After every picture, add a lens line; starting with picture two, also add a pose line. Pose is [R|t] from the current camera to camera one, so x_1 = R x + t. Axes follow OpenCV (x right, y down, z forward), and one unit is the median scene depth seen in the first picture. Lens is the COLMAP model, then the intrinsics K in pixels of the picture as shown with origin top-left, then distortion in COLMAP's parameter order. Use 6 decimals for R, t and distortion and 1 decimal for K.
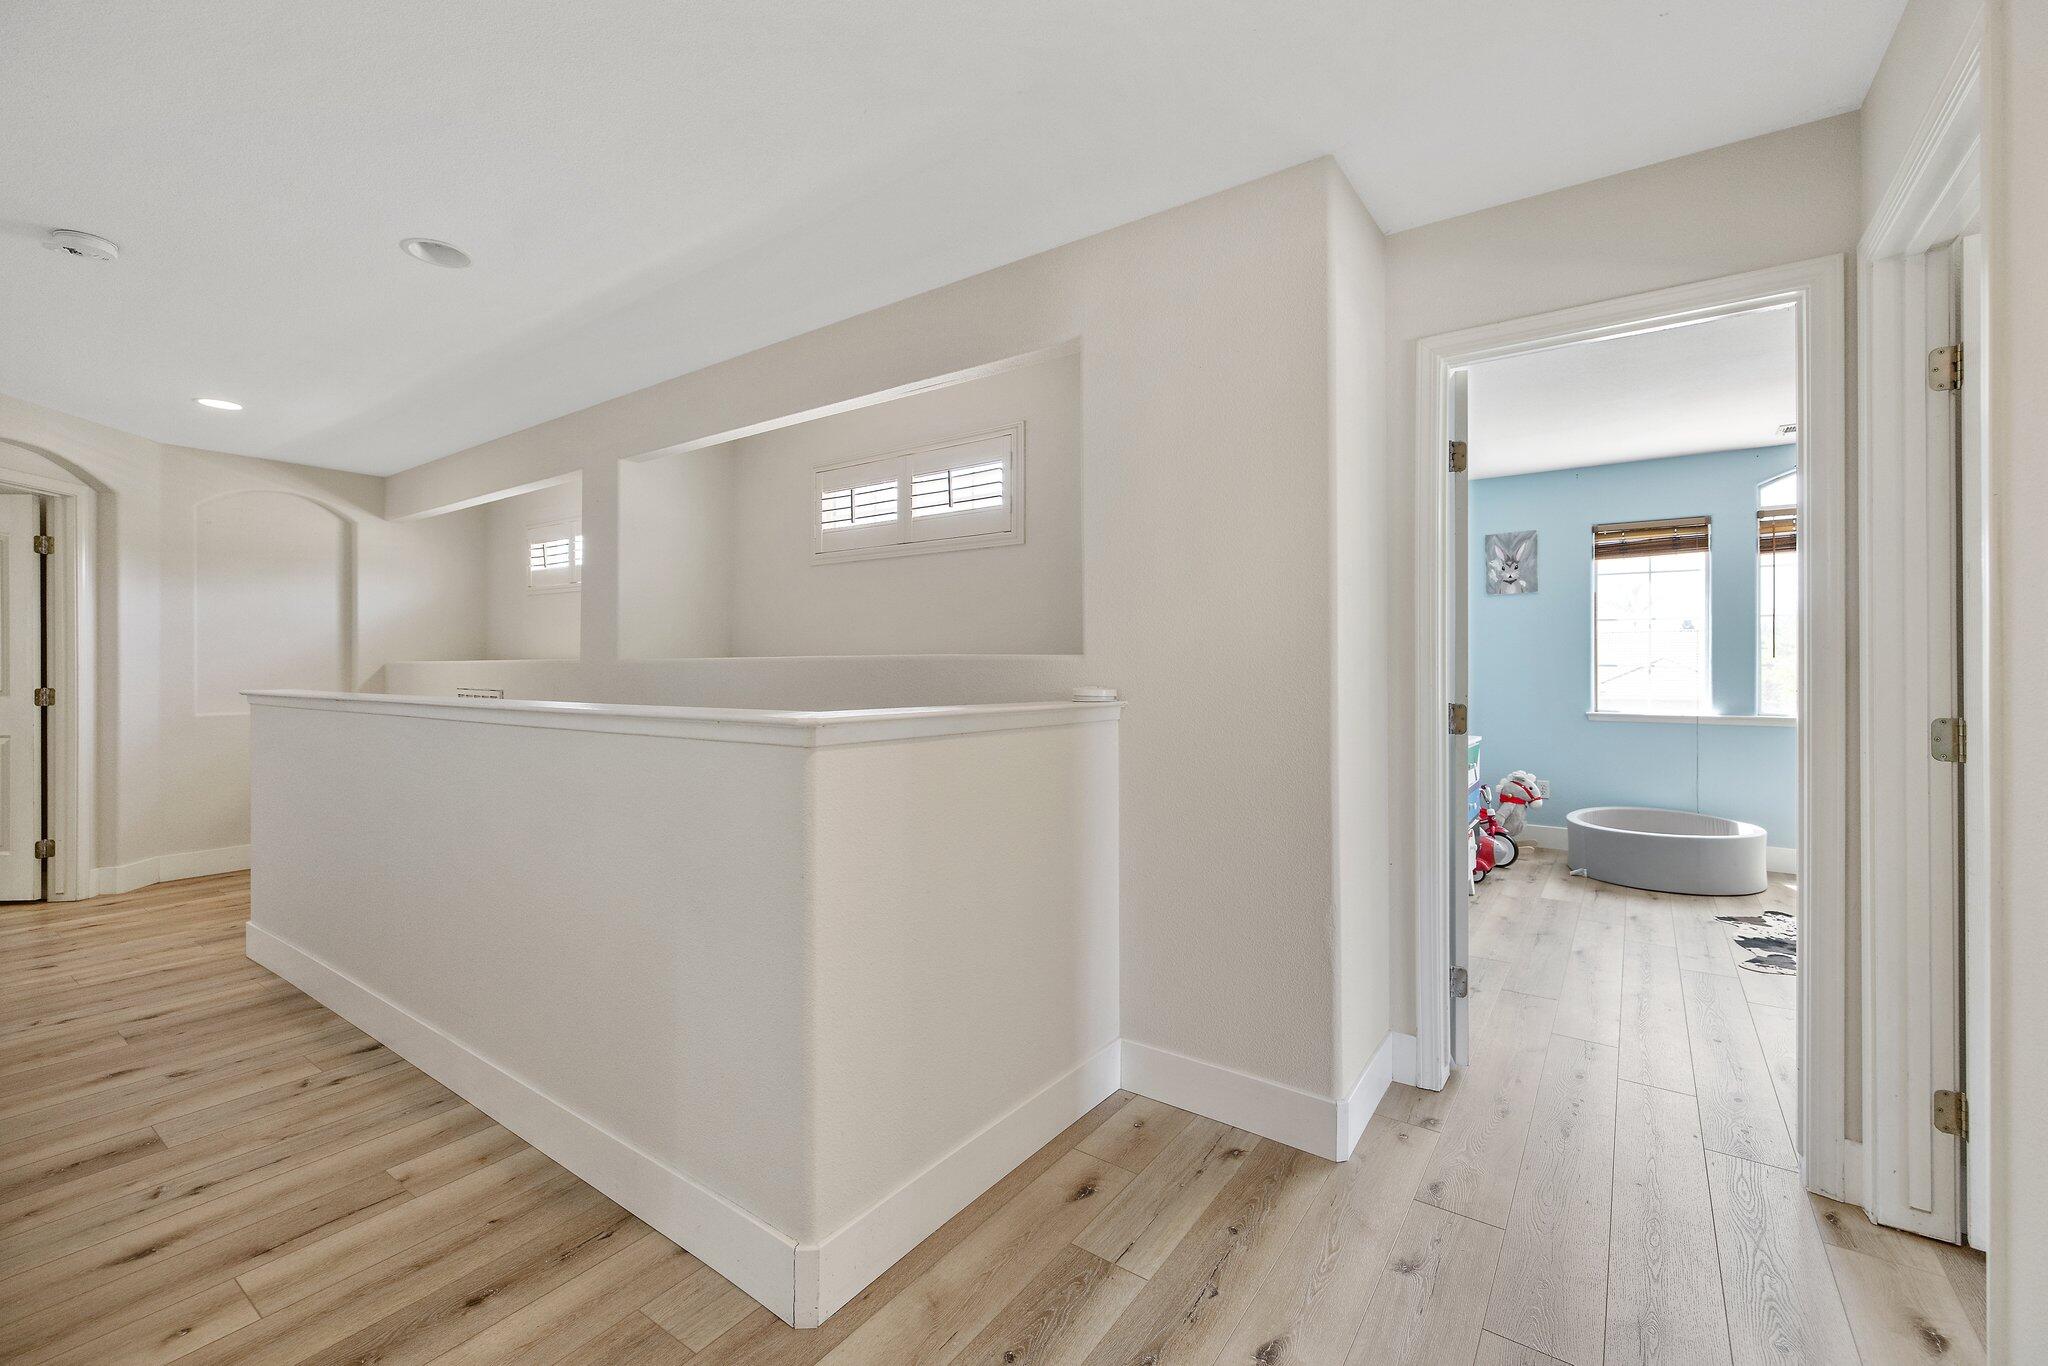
lens RADIAL K [[849.5, 0, 1027.0], [0, 849.5, 667.8], [0, 0, 1]] dist [0.002257, 0.000338]
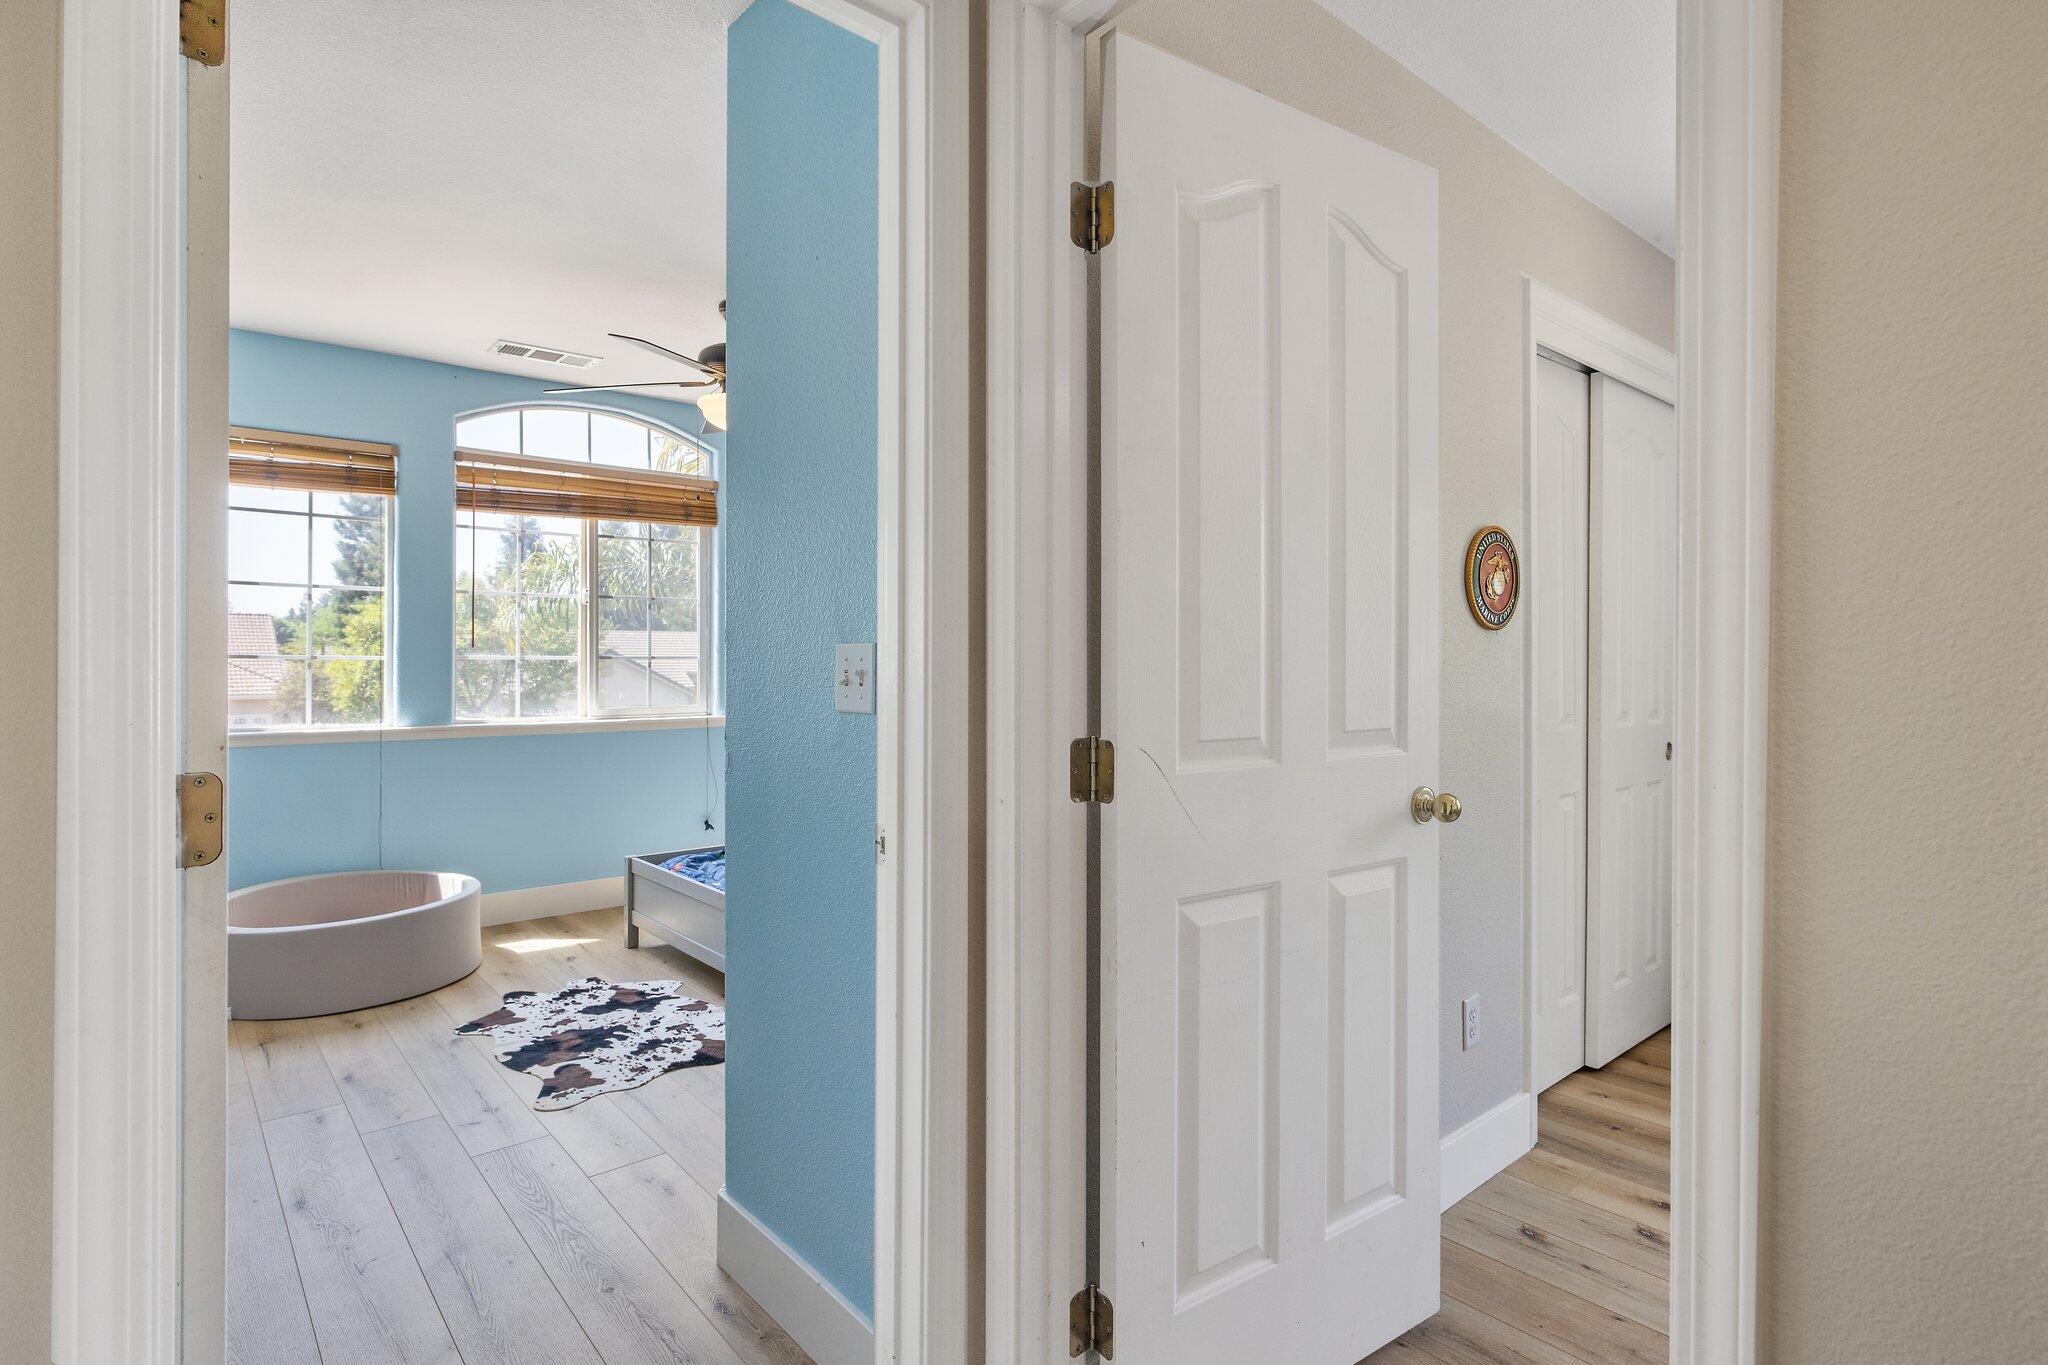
lens RADIAL K [[1020.2, 0, 1029.7], [0, 1020.2, 665.3], [0, 0, 1]] dist [0.000063, -0.000368]
pose [[0.227173, -0.000944, 0.973854, 0.147882], [-0.005226, 0.999984, 0.002189, -0.000906], [-0.973840, -0.005587, 0.227164, 0.444447]]
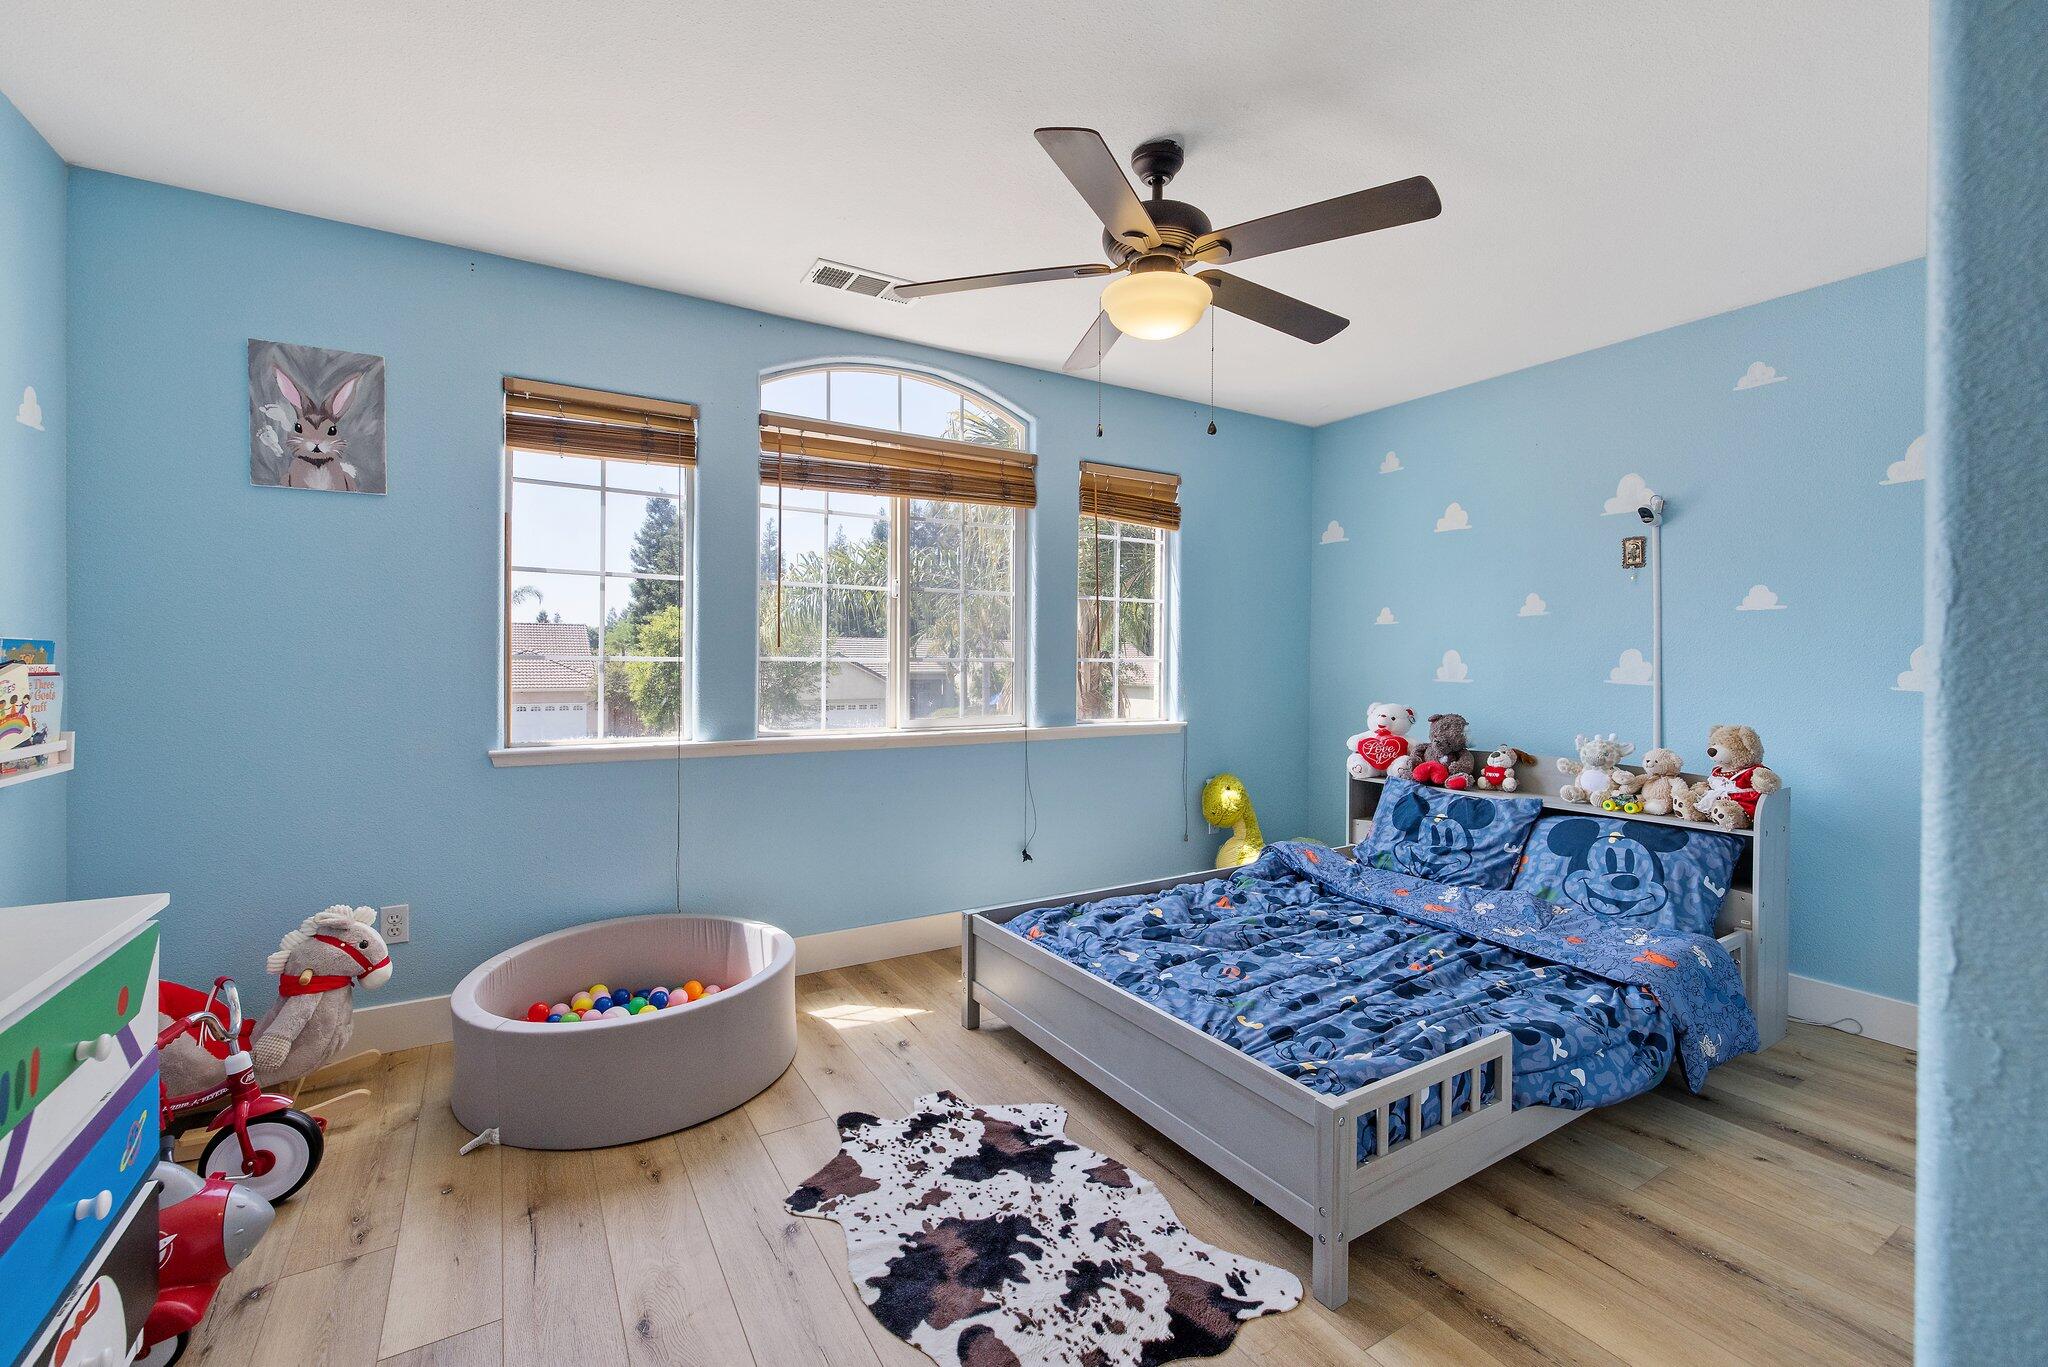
lens RADIAL K [[849.5, 0, 1027.0], [0, 849.5, 668.3], [0, 0, 1]] dist [0.002257, 0.000338]
pose [[0.381762, -0.002213, 0.924258, 0.513837], [-0.008078, 0.999951, 0.005731, -0.002077], [-0.924225, -0.009655, 0.381725, 0.838679]]
